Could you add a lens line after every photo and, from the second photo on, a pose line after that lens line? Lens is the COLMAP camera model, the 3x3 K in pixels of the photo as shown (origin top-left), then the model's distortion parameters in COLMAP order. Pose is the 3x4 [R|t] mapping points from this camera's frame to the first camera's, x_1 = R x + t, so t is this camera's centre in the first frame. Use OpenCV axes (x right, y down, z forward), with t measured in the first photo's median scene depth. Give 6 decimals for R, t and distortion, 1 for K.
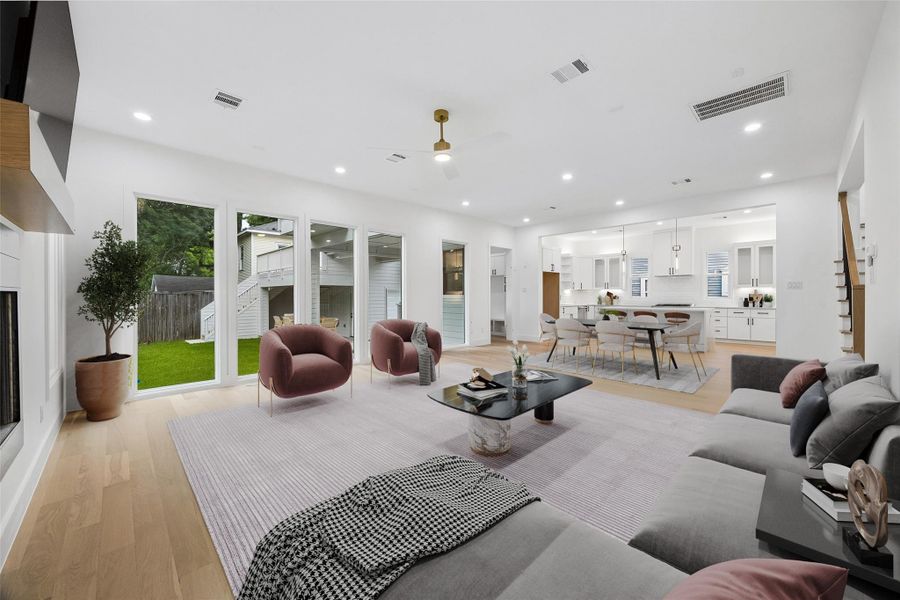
lens RADIAL K [[340.9, 0, 455.3], [0, 340.9, 294.5], [0, 0, 1]] dist [-0.003993, -0.000300]
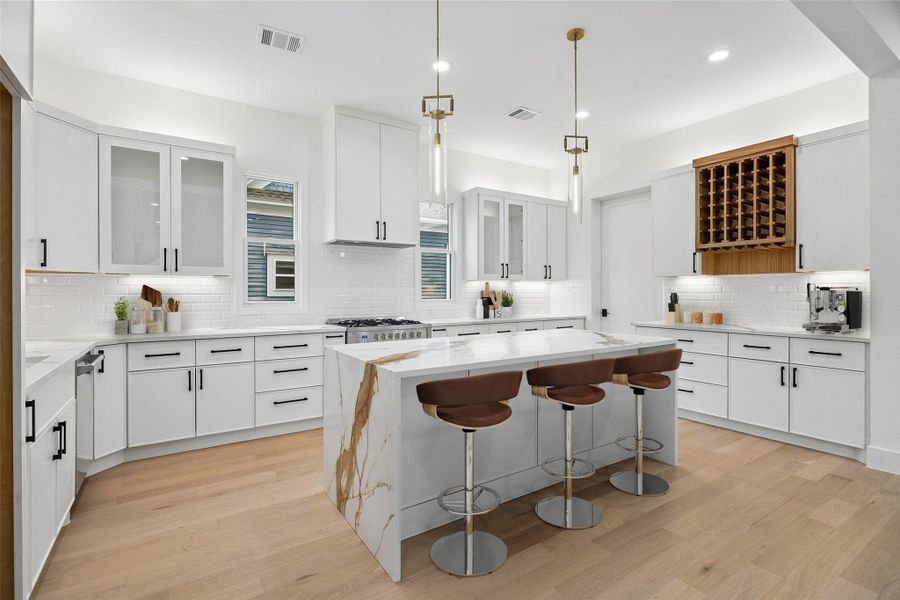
lens RADIAL K [[425.2, 0, 450.8], [0, 425.2, 293.1], [0, 0, 1]] dist [-0.008453, 0.001311]
pose [[0.188926, -0.000560, 0.981991, 0.057669], [0.008115, 0.999967, -0.000991, 0.000288], [-0.981958, 0.008156, 0.188924, 0.242947]]
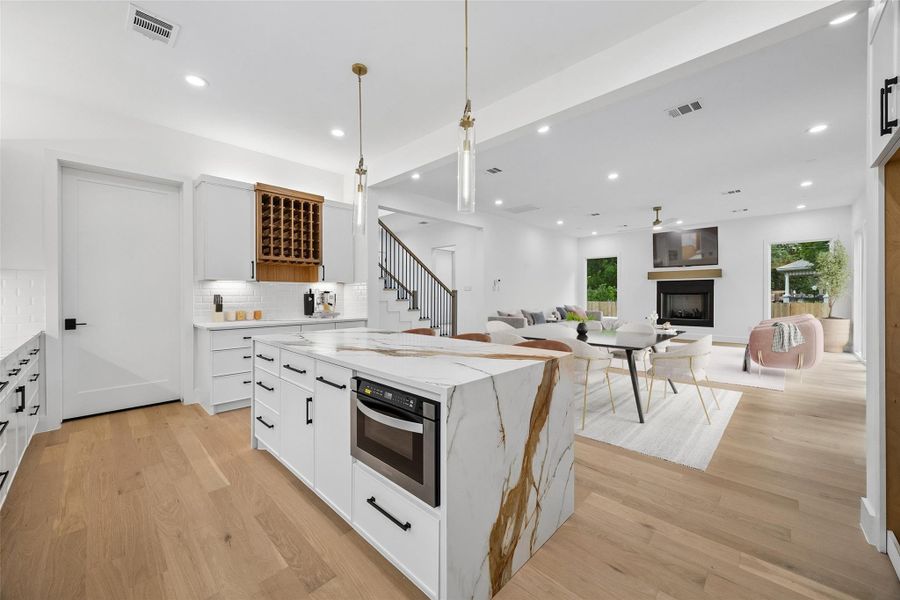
lens RADIAL K [[340.9, 0, 446.0], [0, 340.9, 297.0], [0, 0, 1]] dist [-0.003993, -0.000300]
pose [[-0.999800, 0.007658, -0.018477, 0.131554], [0.007356, 0.999839, 0.016353, -0.000332], [0.018599, 0.016214, -0.999696, 0.316847]]
